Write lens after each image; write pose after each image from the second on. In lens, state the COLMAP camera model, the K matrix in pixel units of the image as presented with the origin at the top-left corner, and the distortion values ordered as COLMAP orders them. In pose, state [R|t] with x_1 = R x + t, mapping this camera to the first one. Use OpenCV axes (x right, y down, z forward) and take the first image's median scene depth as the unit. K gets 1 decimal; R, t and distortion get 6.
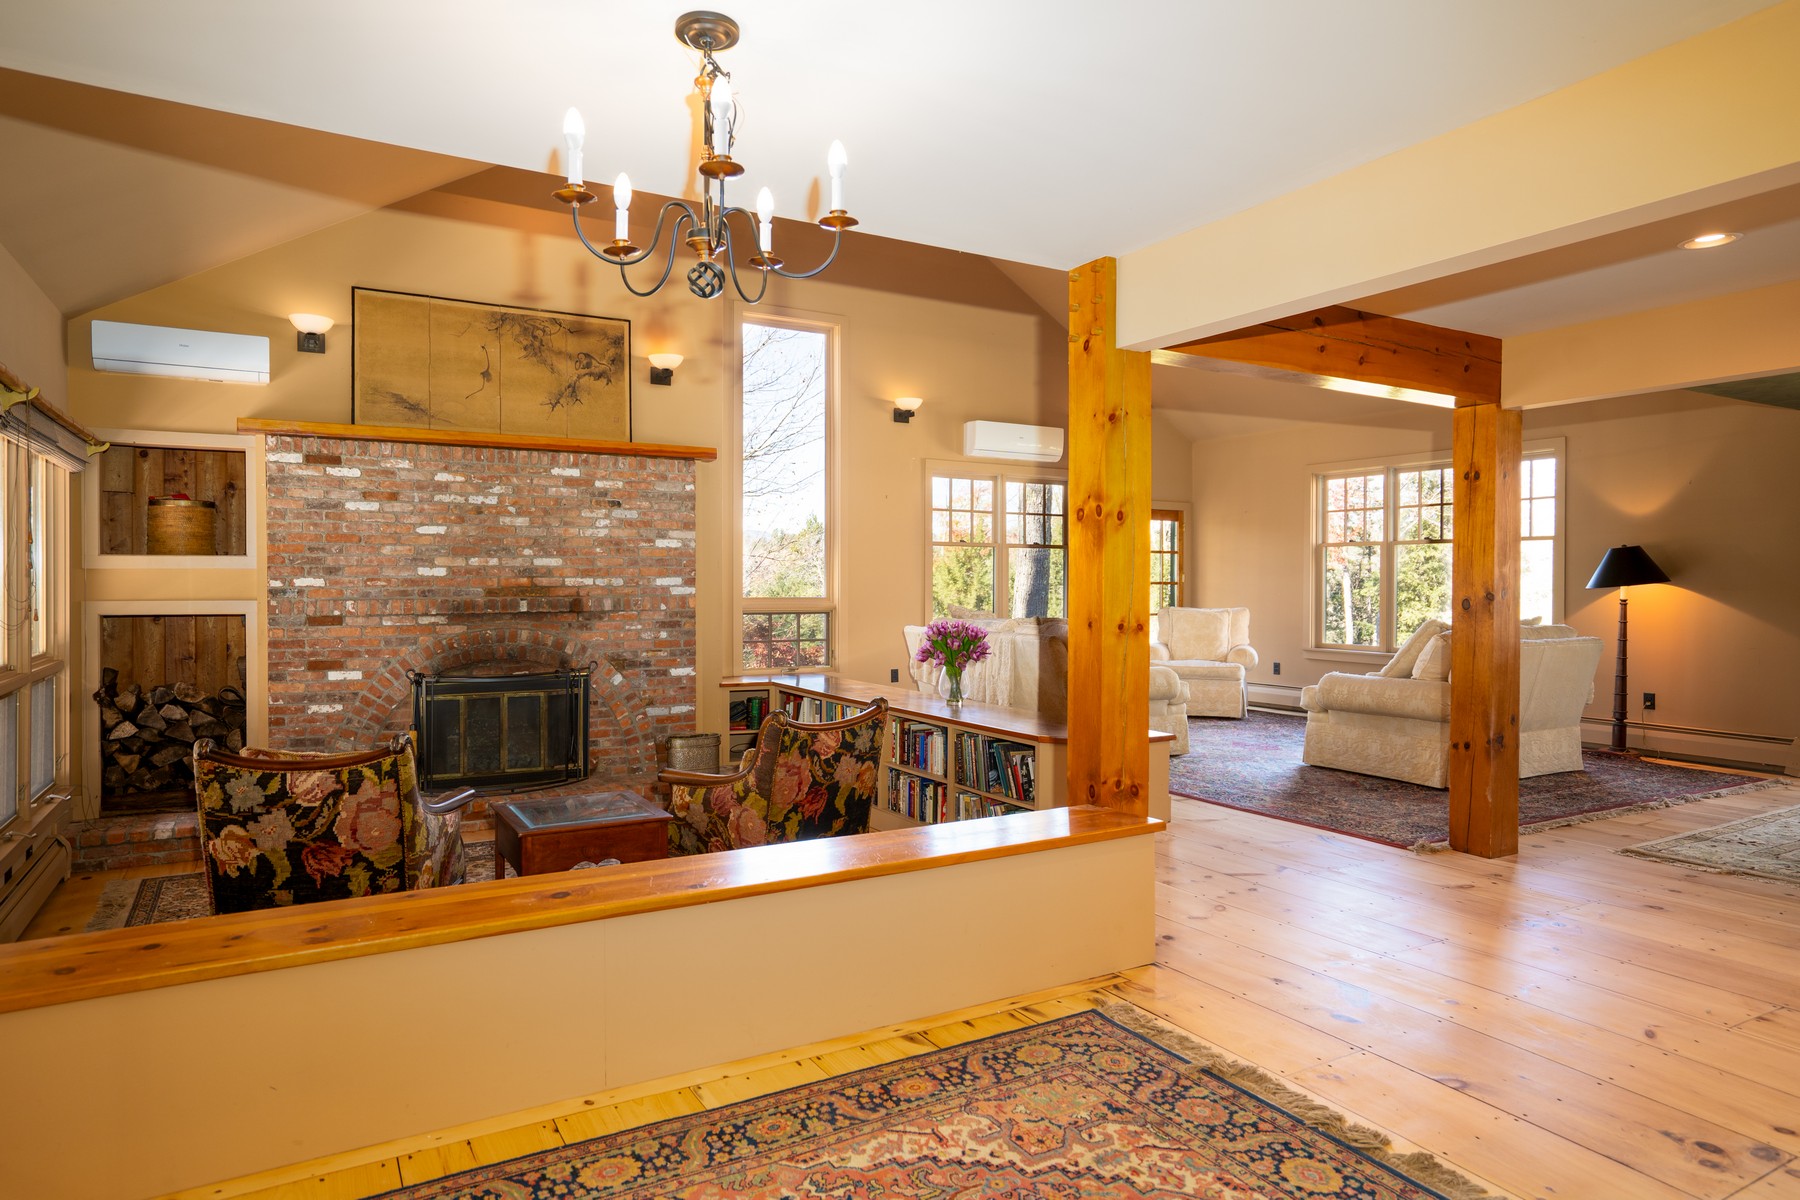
lens RADIAL K [[1054.0, 0, 900.0], [0, 1054.0, 600.0], [0, 0, 1]] dist [-0.000596, 0.001151]
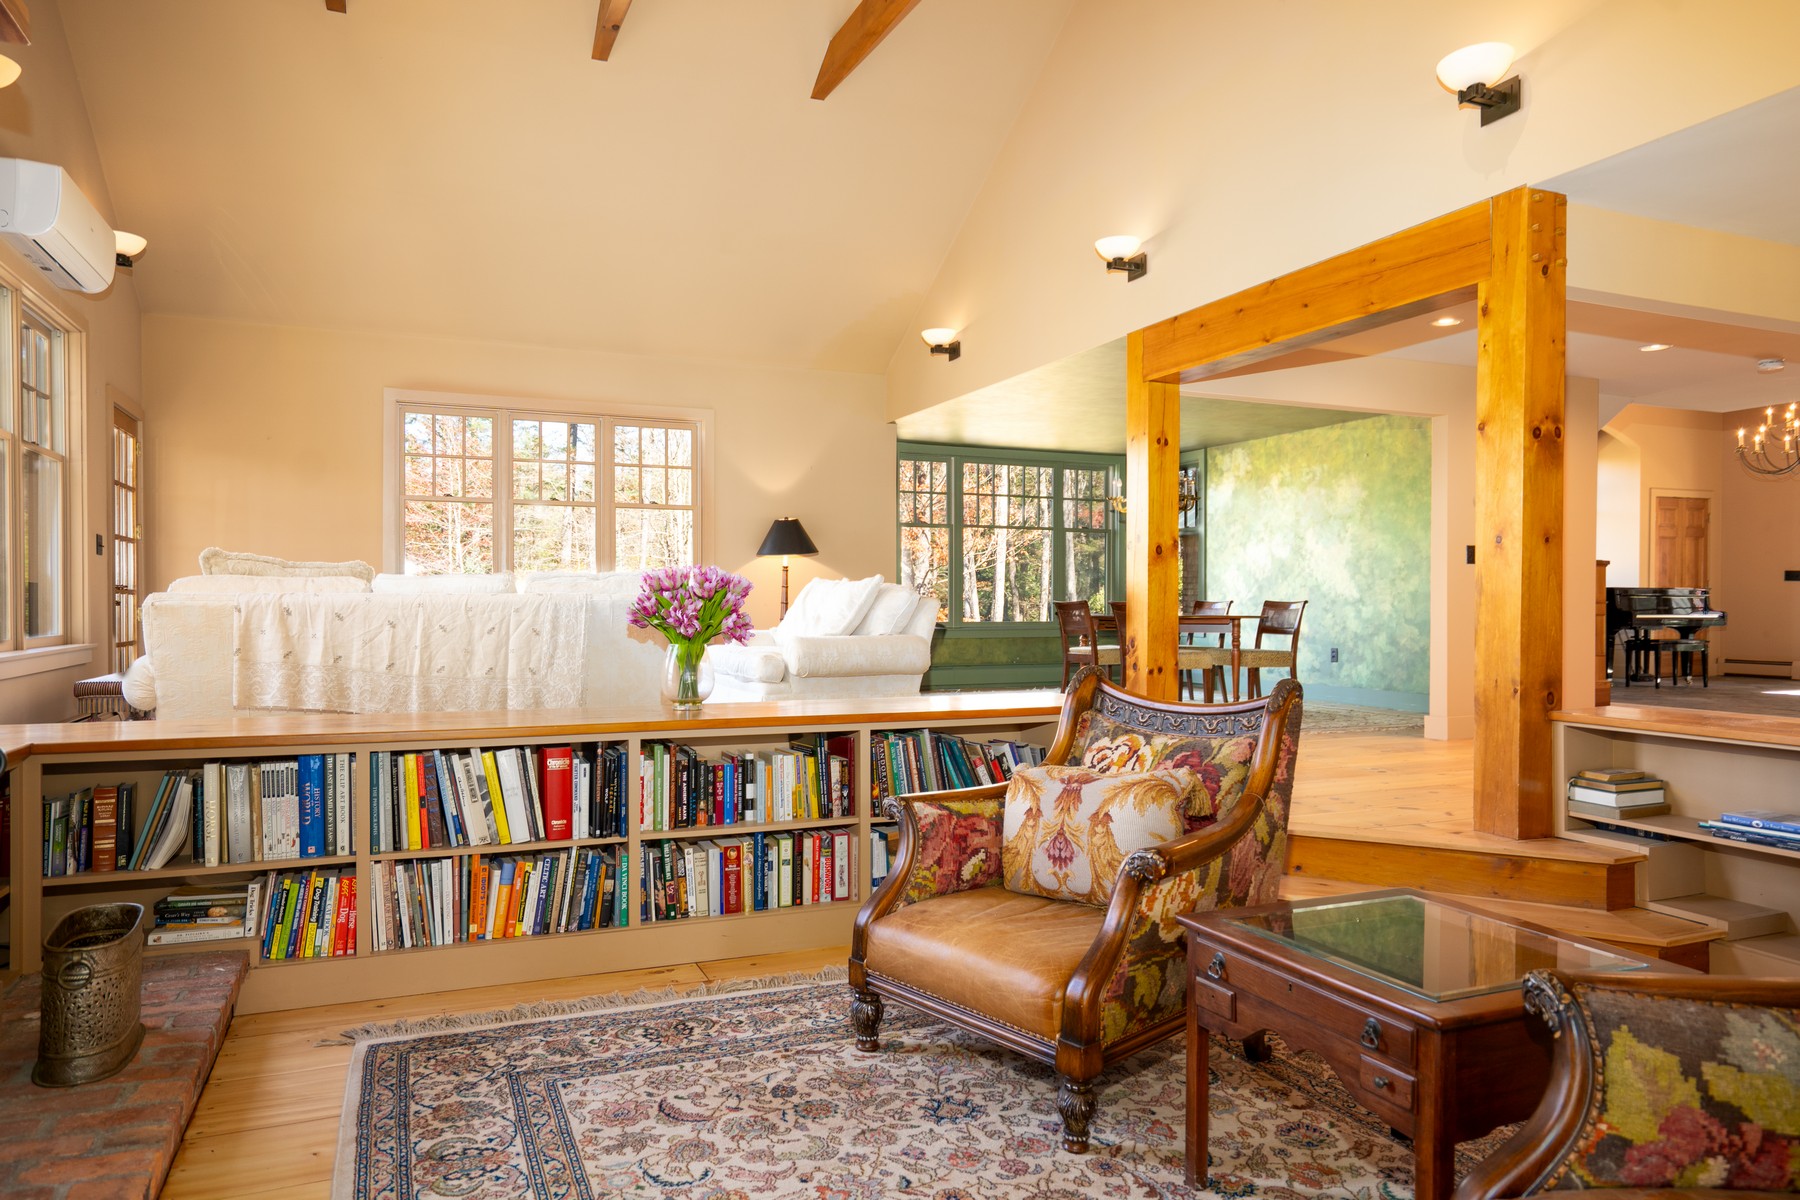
lens RADIAL K [[1151.2, 0, 865.6], [0, 1151.2, 598.1], [0, 0, 1]] dist [0.003246, 0.001329]
pose [[0.137401, 0.002049, 0.990513, -0.388979], [0.012425, 0.999916, -0.003792, 0.028867], [-0.990438, 0.012828, 0.137364, 0.564733]]
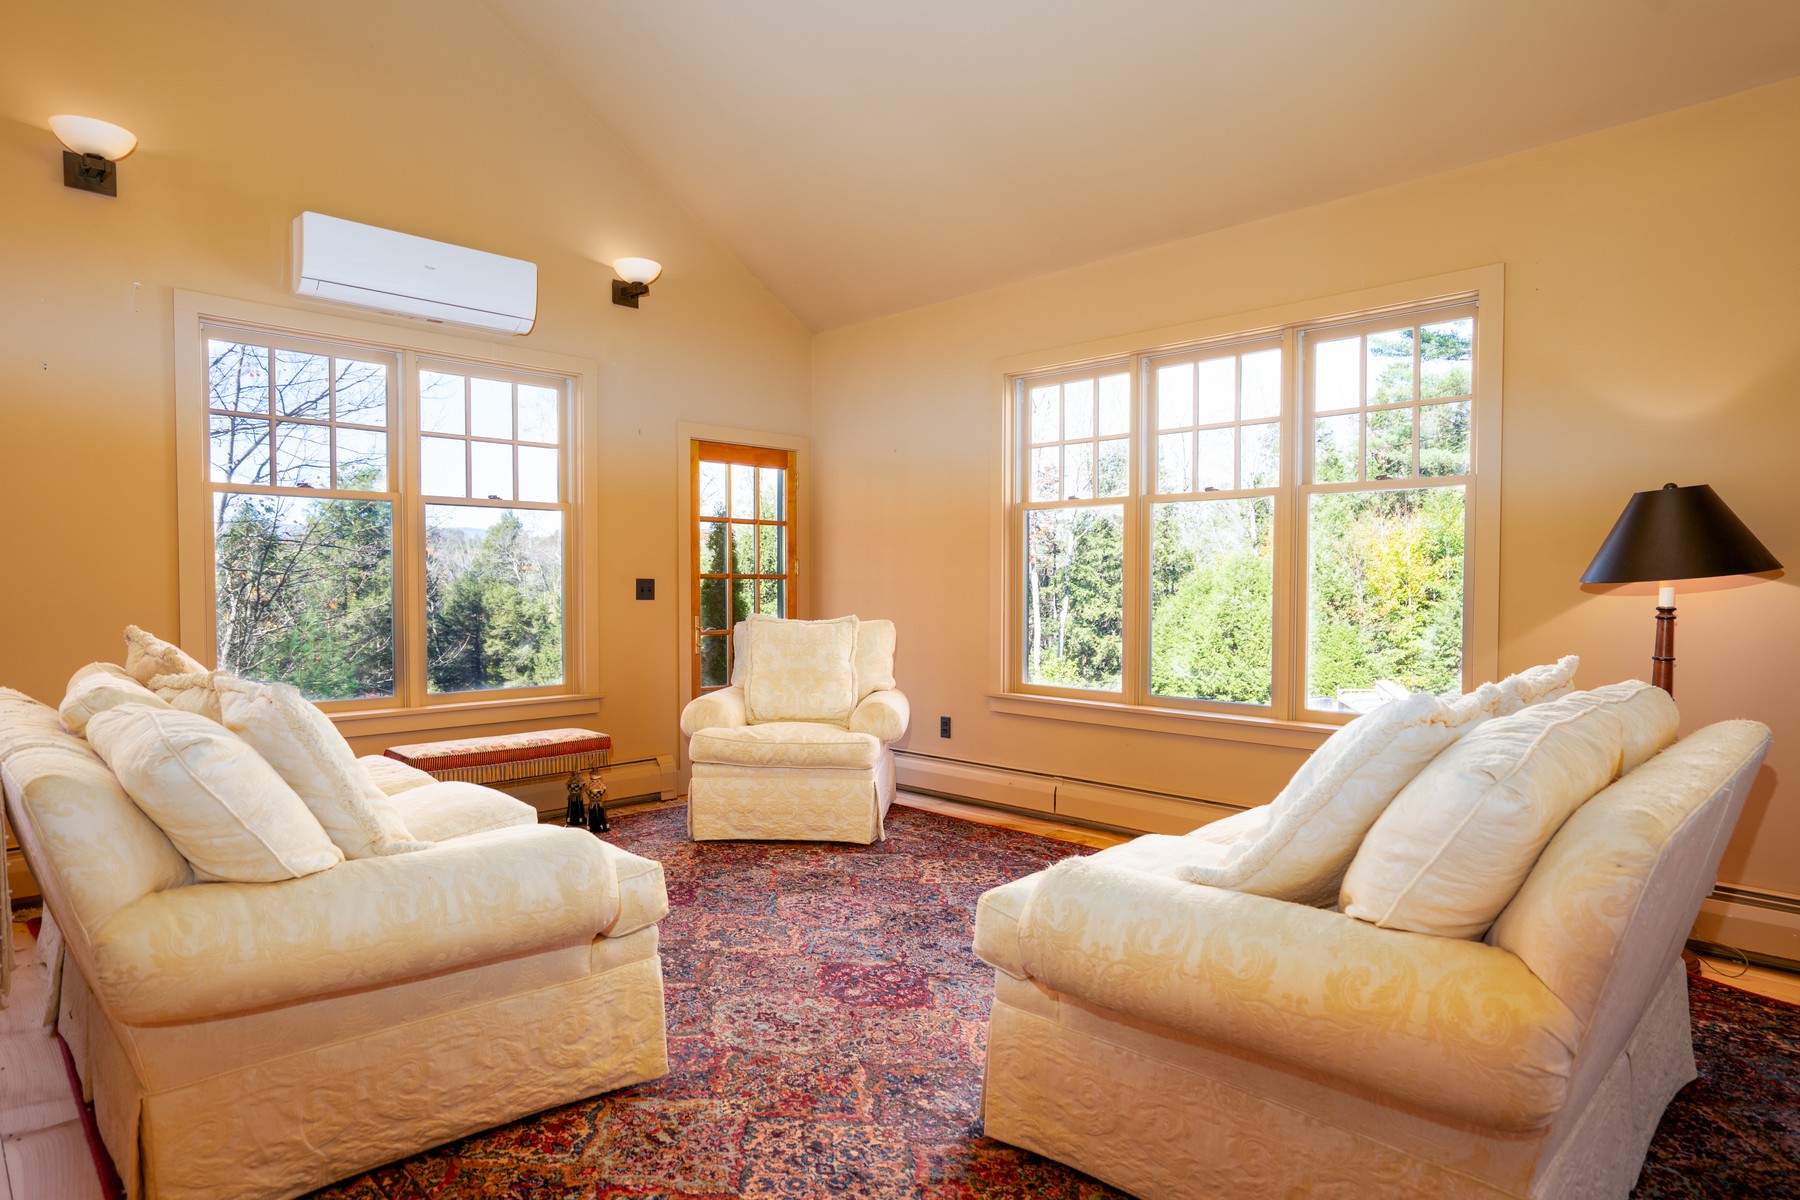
lens RADIAL K [[1054.0, 0, 900.0], [0, 1054.0, 600.0], [0, 0, 1]] dist [-0.000596, 0.001151]
pose [[0.962265, -0.001741, 0.272109, 0.192338], [0.000844, 0.999994, 0.003413, -0.005556], [-0.272113, -0.003055, 0.962260, 0.495034]]
